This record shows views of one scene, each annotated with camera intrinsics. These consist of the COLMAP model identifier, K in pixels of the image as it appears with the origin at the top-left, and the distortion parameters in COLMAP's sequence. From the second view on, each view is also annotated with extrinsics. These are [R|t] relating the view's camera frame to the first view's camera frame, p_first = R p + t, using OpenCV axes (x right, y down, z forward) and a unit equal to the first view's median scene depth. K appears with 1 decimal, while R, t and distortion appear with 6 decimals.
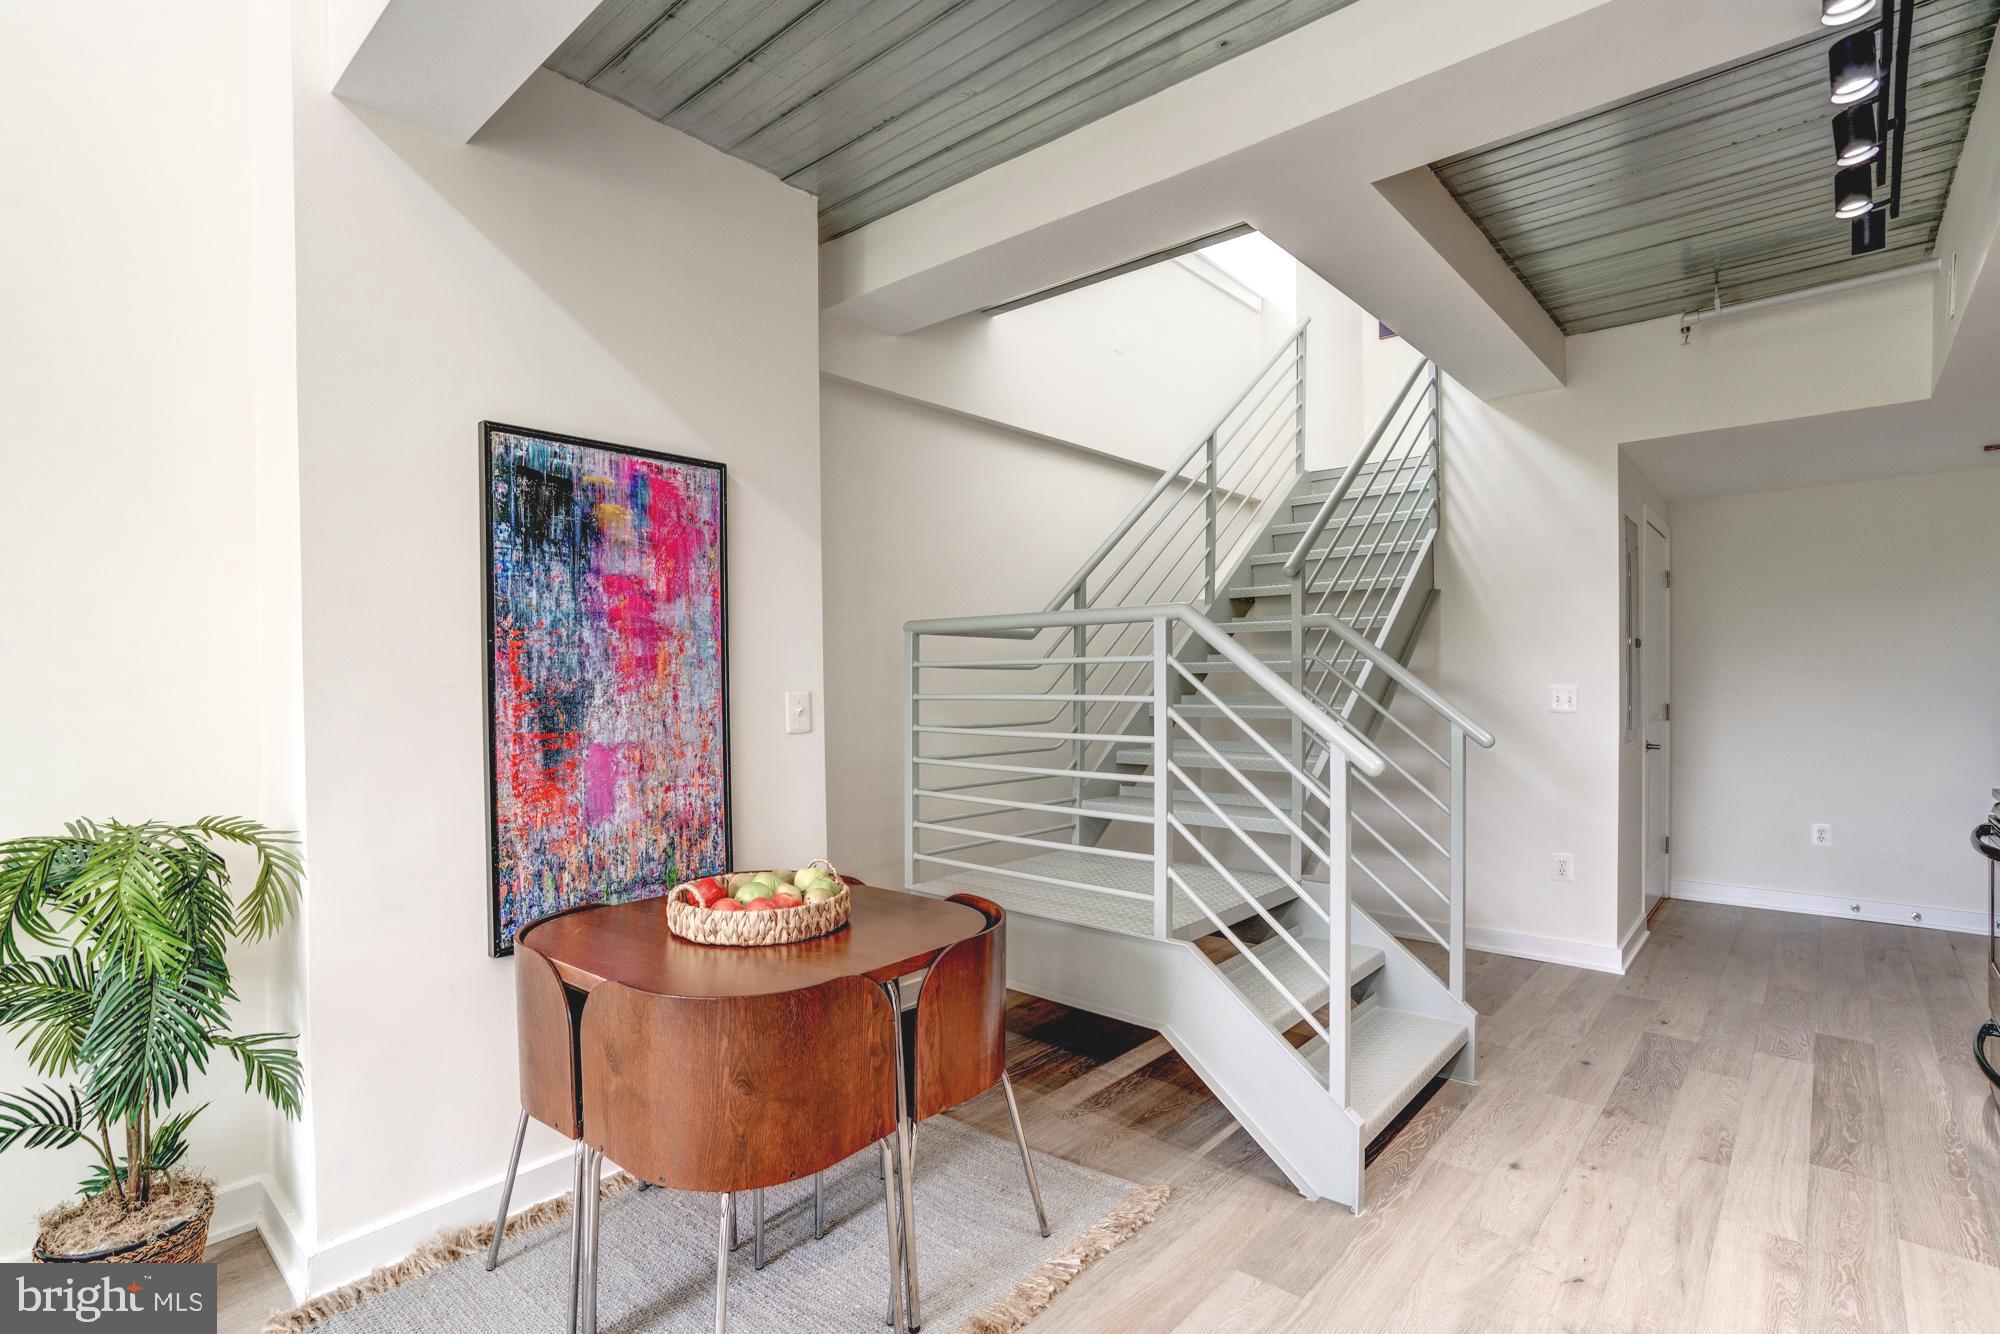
lens RADIAL K [[951.5, 0, 1050.2], [0, 951.5, 676.7], [0, 0, 1]] dist [0.001012, 0.000305]
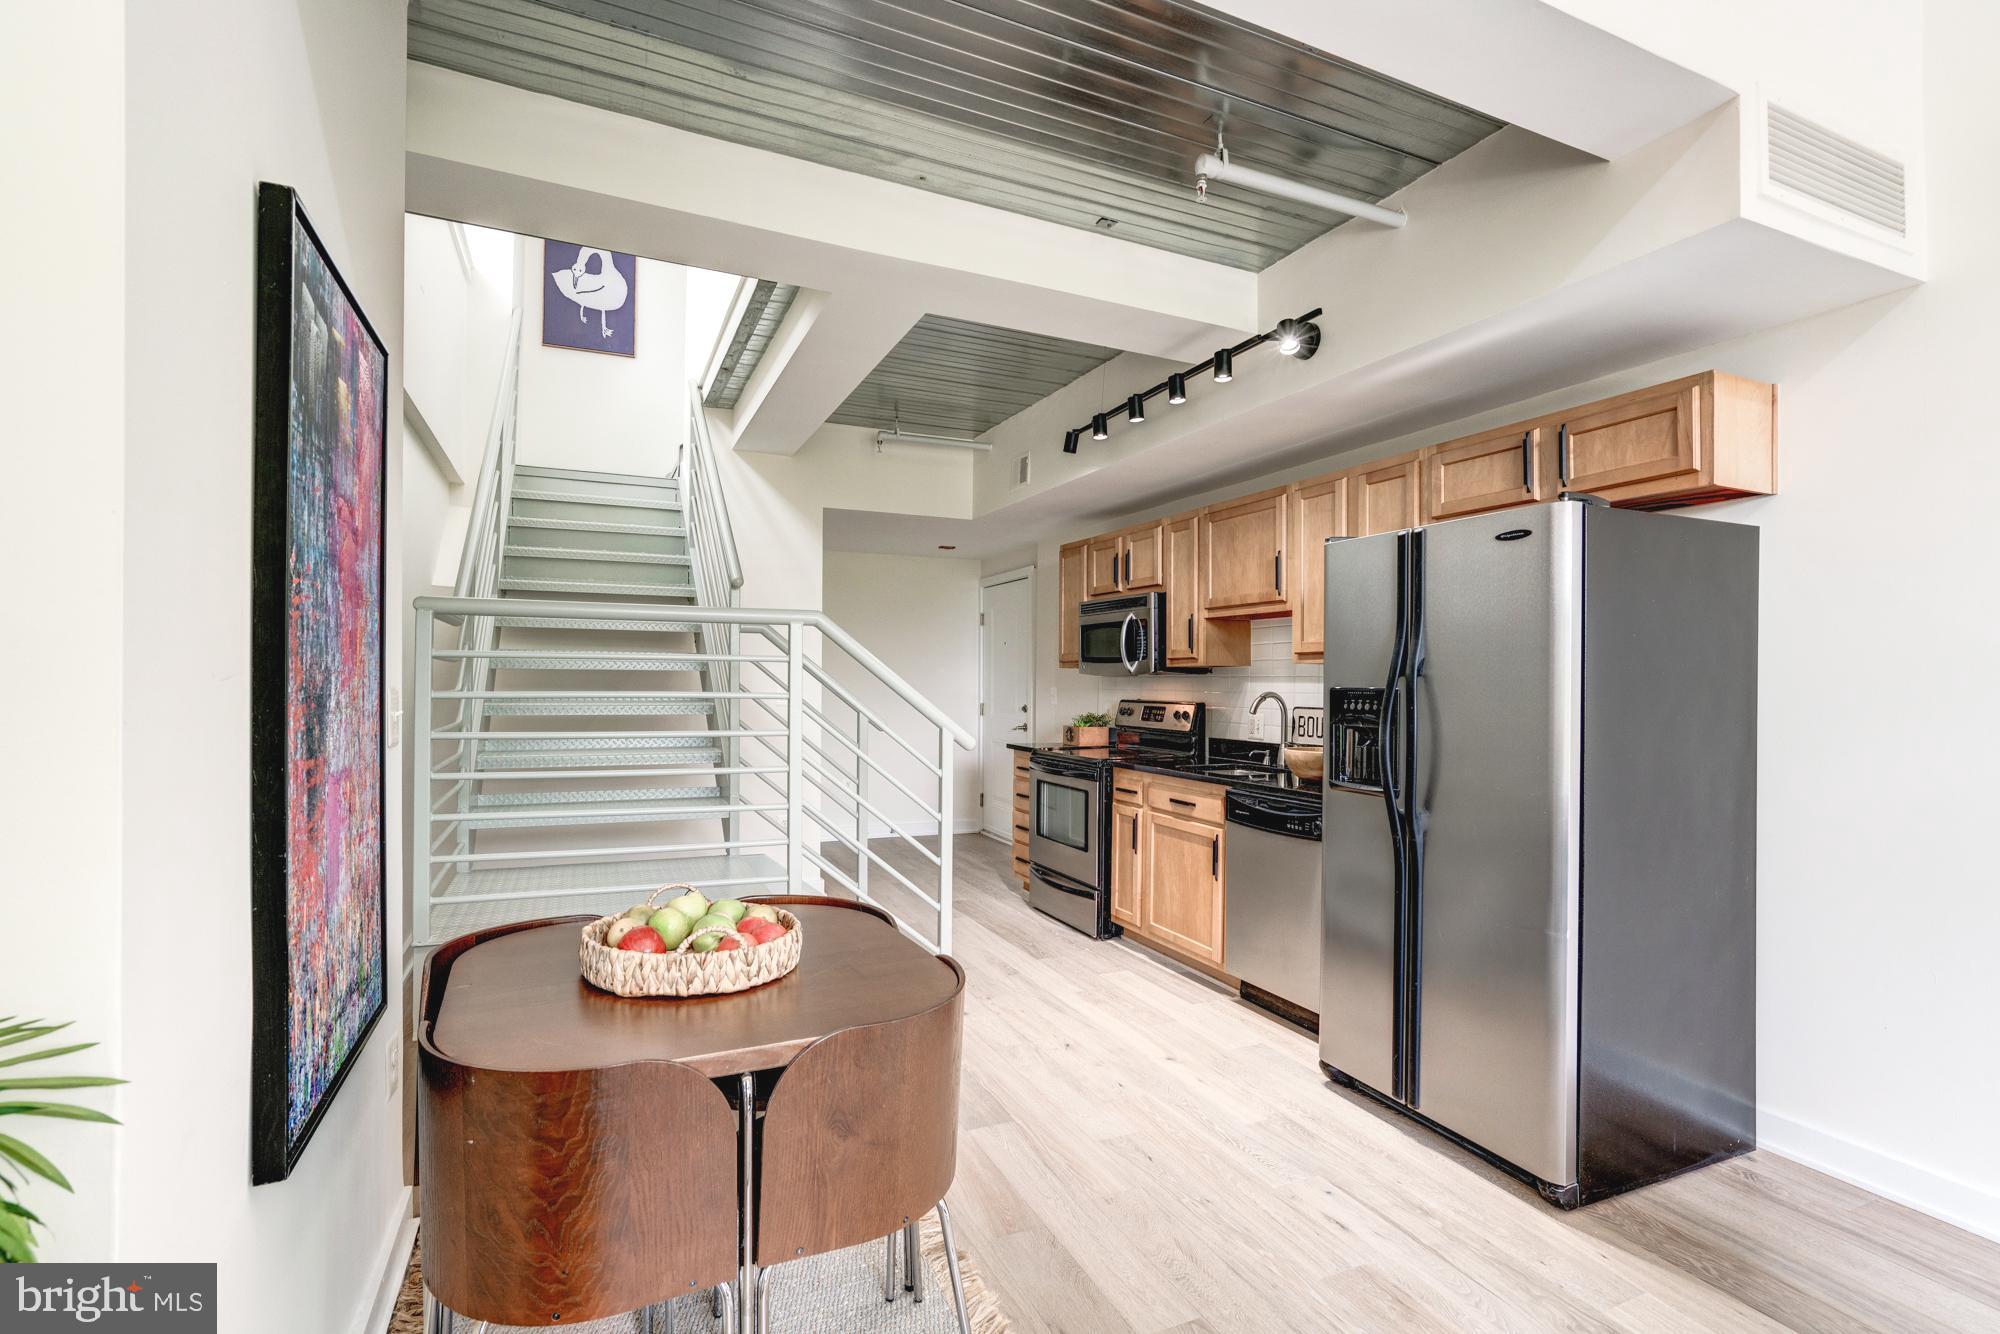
lens RADIAL K [[894.0, 0, 1000.0], [0, 894.0, 667.0], [0, 0, 1]] dist [-0.050498, 0.012299]
pose [[0.438264, 0.023852, 0.898530, -0.823695], [-0.005834, 0.999702, -0.023692, 0.014302], [-0.898827, 0.005141, 0.438273, 0.394441]]
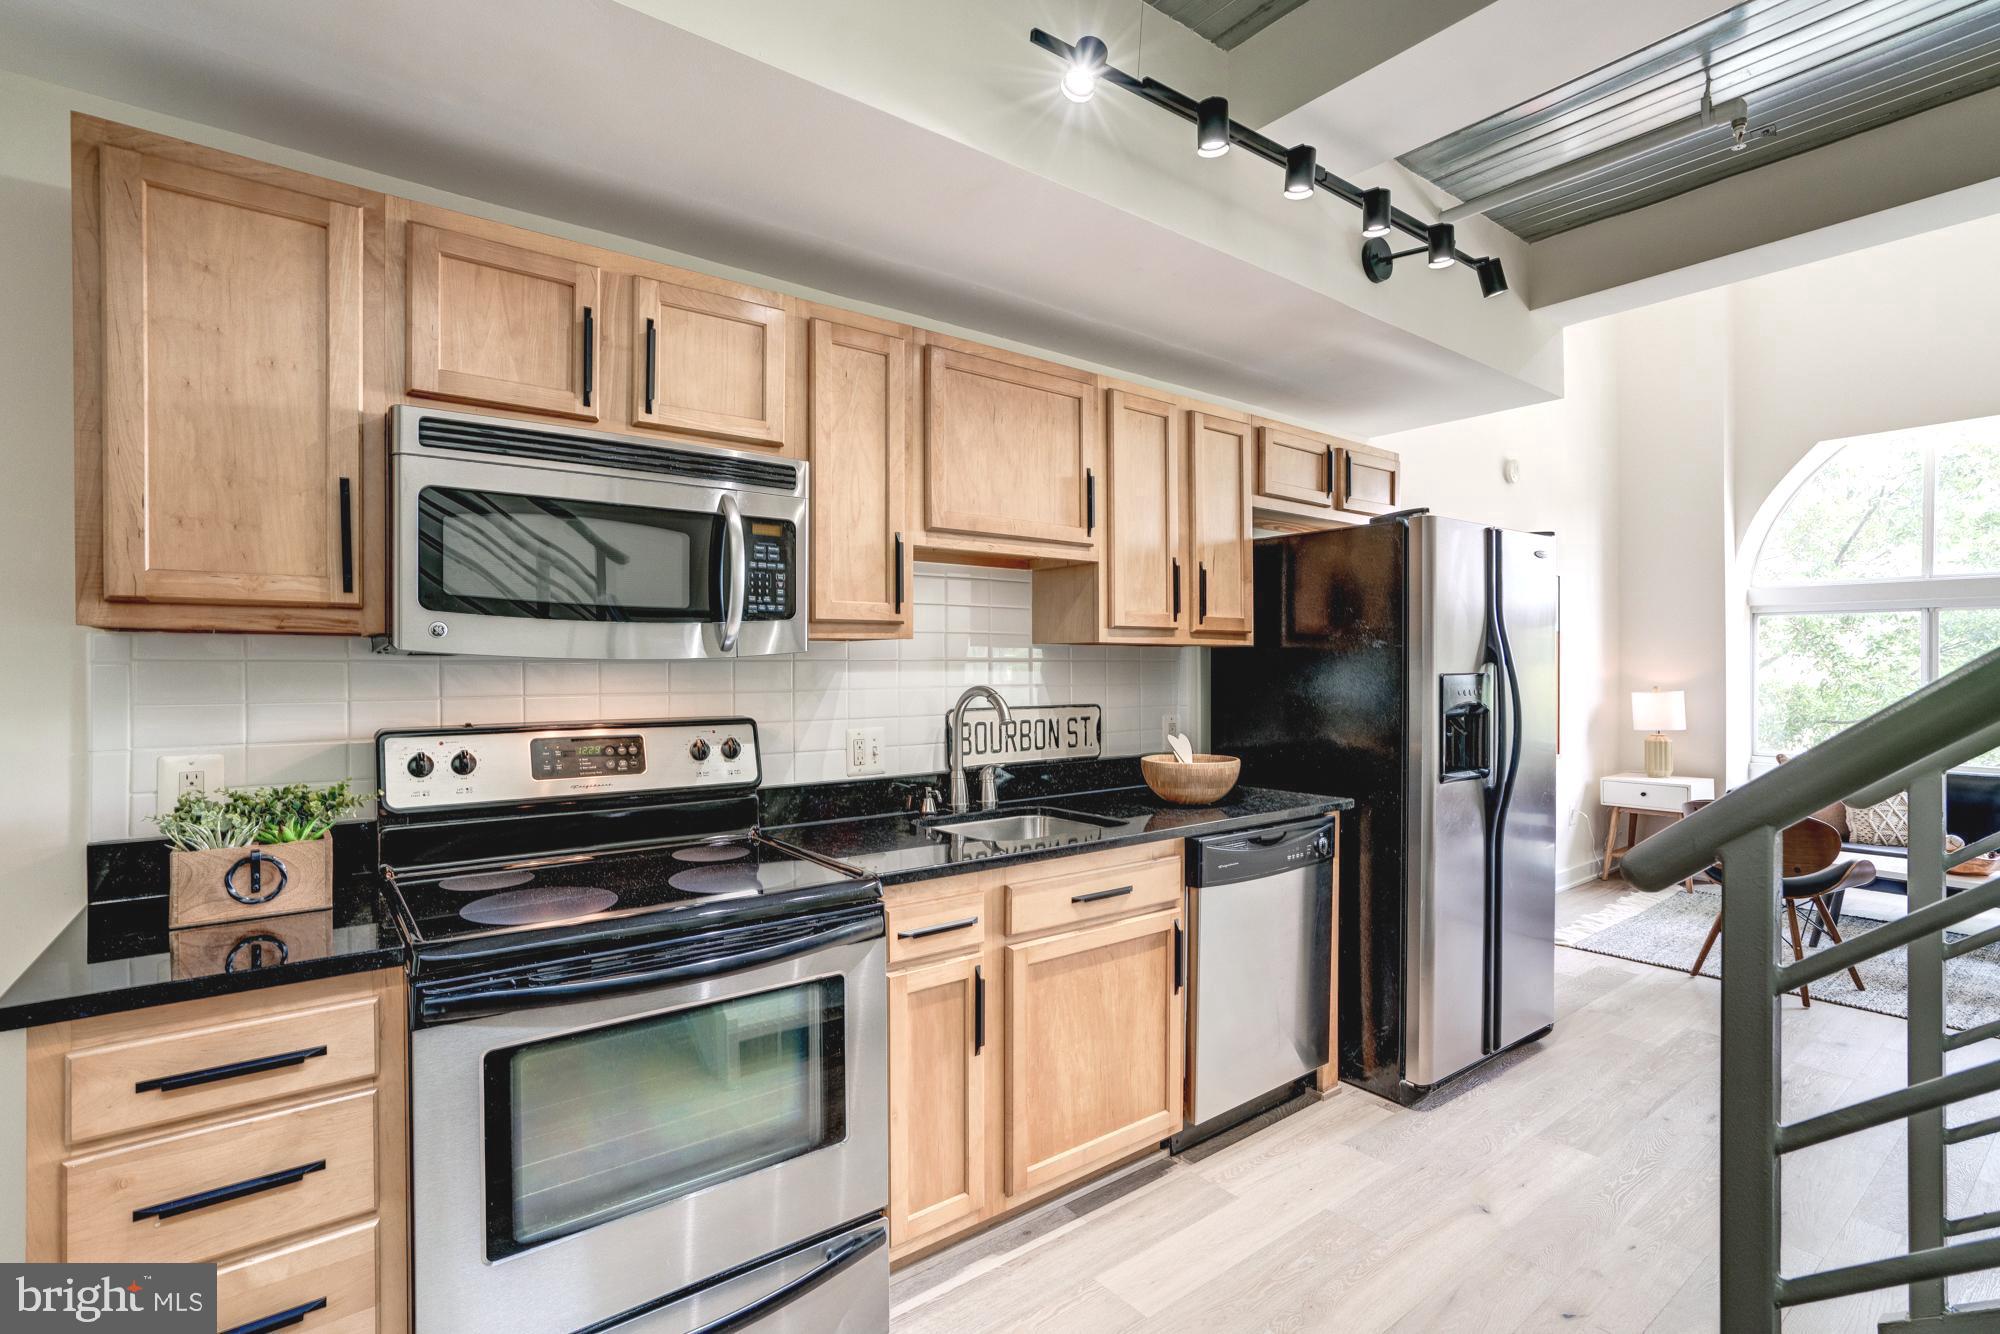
lens RADIAL K [[906.3, 0, 1017.4], [0, 906.3, 657.8], [0, 0, 1]] dist [-0.054067, 0.031956]
pose [[-0.970432, 0.008016, 0.241240, 0.741842], [0.009864, 0.999931, 0.006453, -0.020036], [-0.241172, 0.008642, -0.970444, 1.763258]]
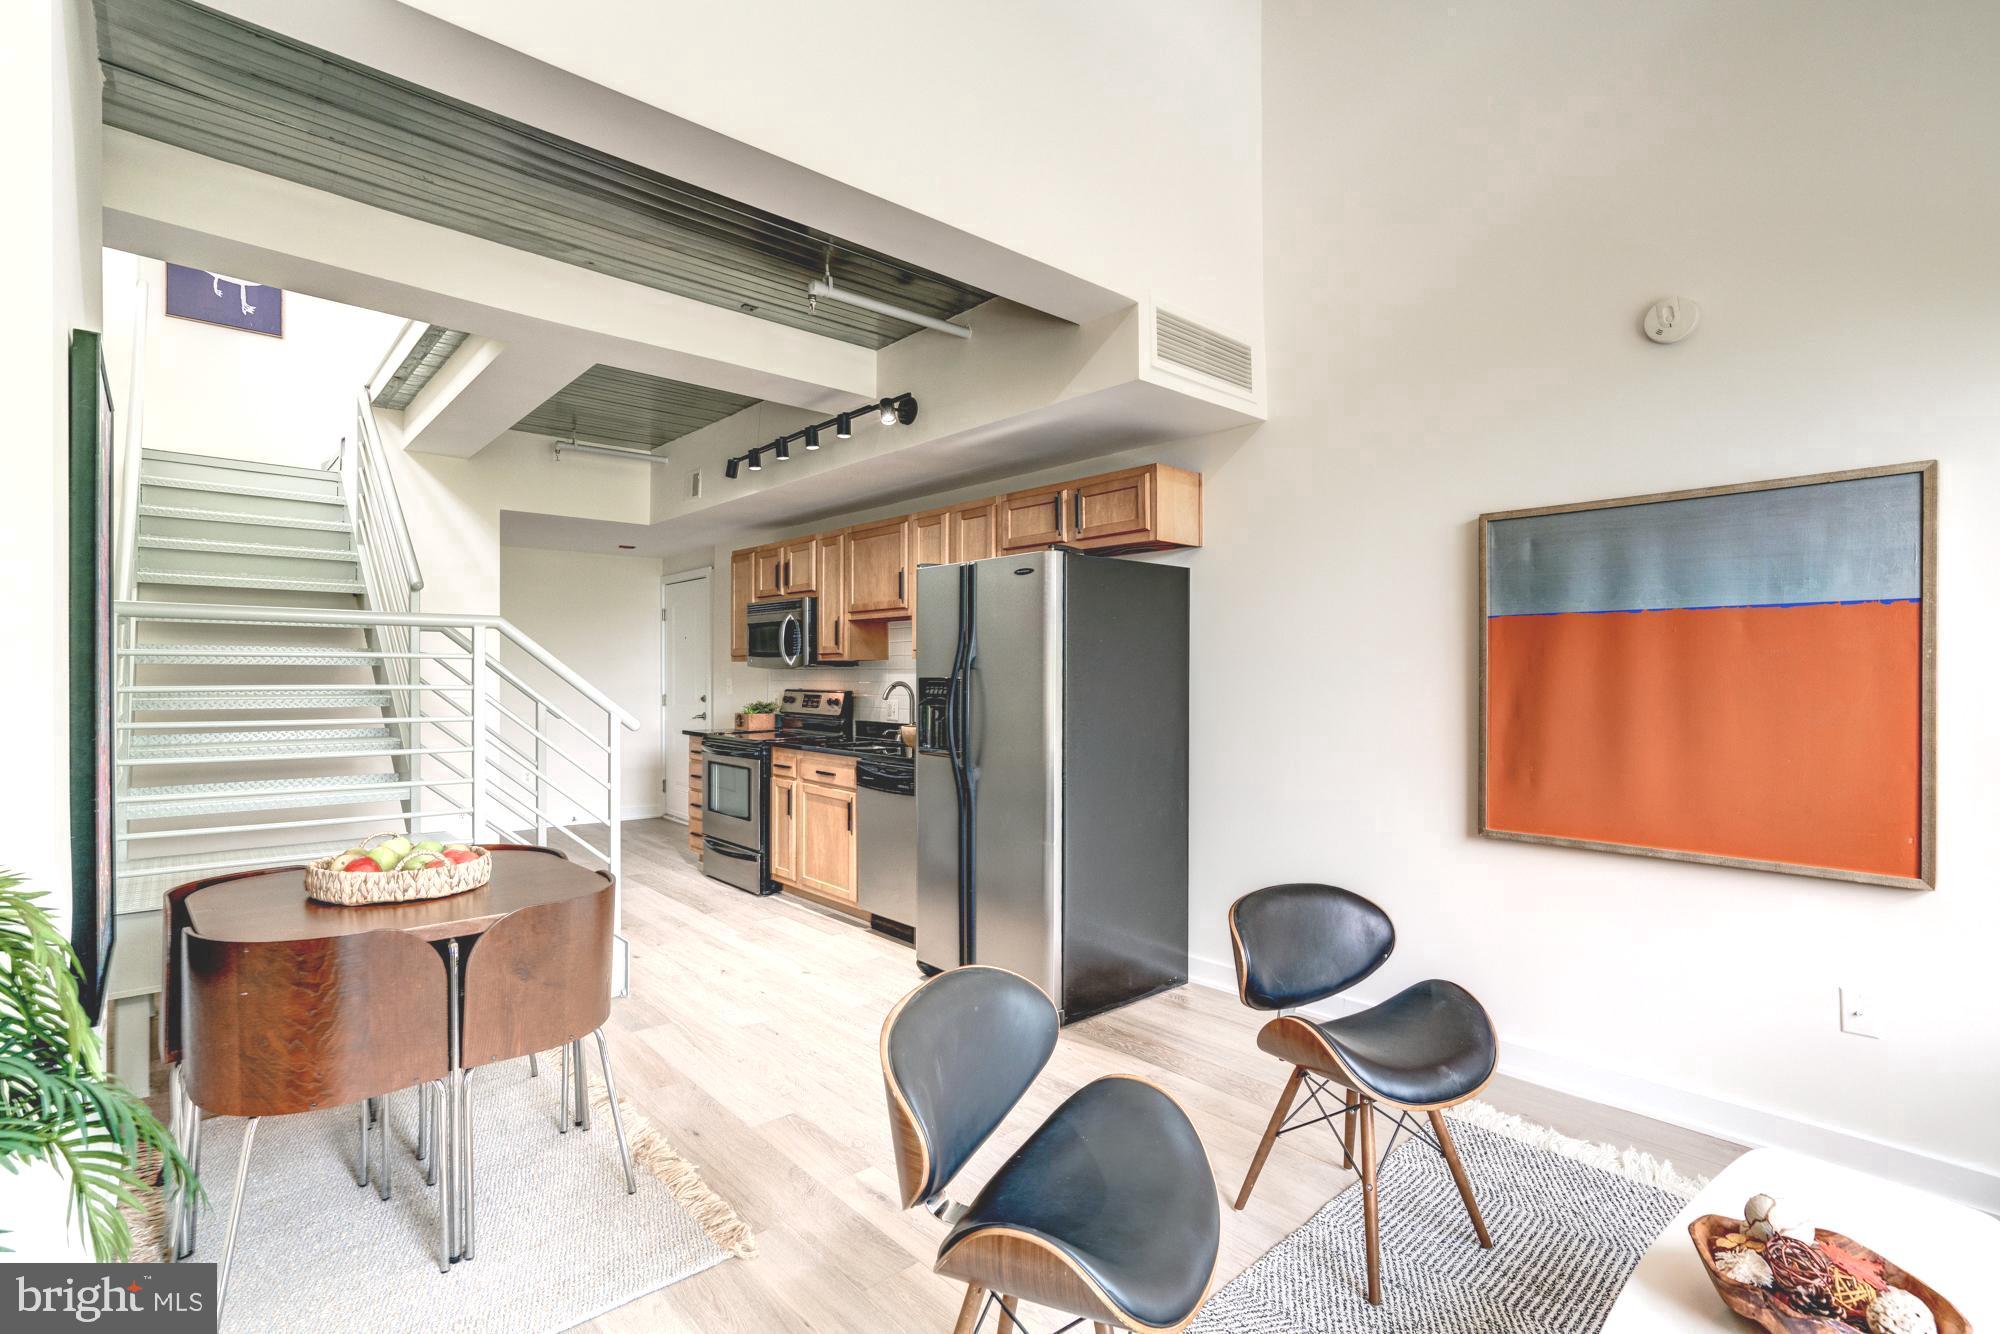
lens RADIAL K [[897.0, 0, 971.2], [0, 897.0, 668.2], [0, 0, 1]] dist [-0.073909, 0.046868]
pose [[0.155357, 0.012129, 0.987784, -1.133313], [0.002064, 0.999918, -0.012602, 0.014624], [-0.987856, 0.003997, 0.155319, 0.170372]]
